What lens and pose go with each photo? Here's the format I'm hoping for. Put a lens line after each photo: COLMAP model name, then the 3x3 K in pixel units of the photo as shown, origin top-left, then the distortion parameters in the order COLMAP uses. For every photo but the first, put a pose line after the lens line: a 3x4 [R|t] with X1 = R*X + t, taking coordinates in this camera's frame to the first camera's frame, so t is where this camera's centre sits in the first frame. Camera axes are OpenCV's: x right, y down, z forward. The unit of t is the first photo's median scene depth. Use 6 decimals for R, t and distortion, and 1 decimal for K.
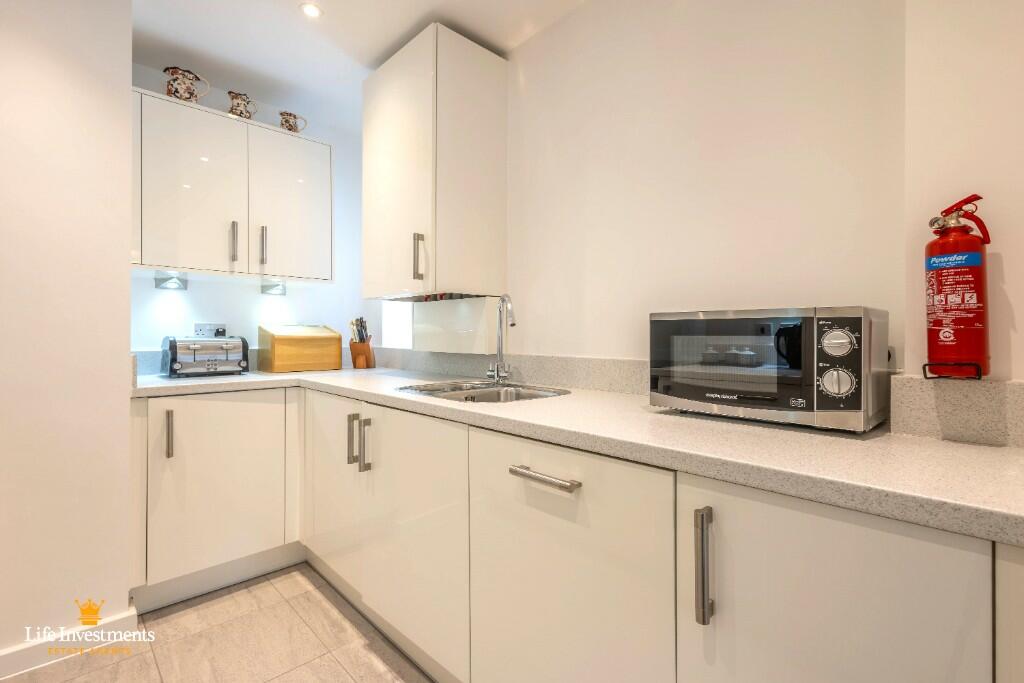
lens RADIAL K [[471.3, 0, 515.0], [0, 471.3, 339.1], [0, 0, 1]] dist [0.003186, 0.000022]
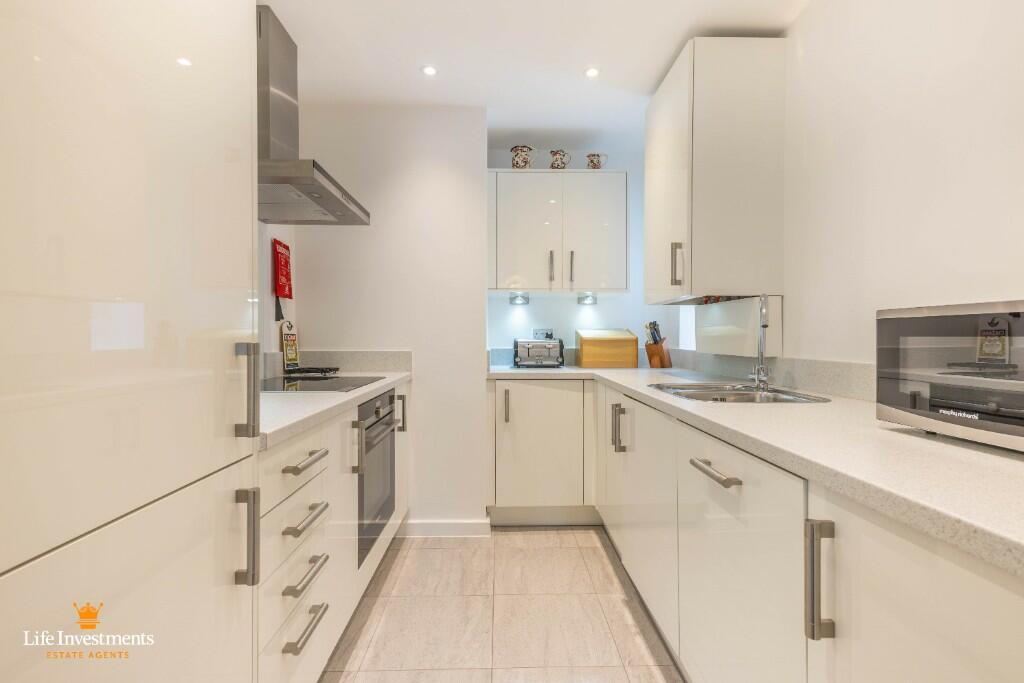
lens RADIAL K [[469.0, 0, 509.8], [0, 469.0, 348.9], [0, 0, 1]] dist [0.000657, -0.000324]
pose [[0.733587, 0.015038, -0.679429, 0.219376], [-0.004626, 0.999842, 0.017135, 0.001750], [0.679579, -0.009427, 0.733541, -0.039746]]
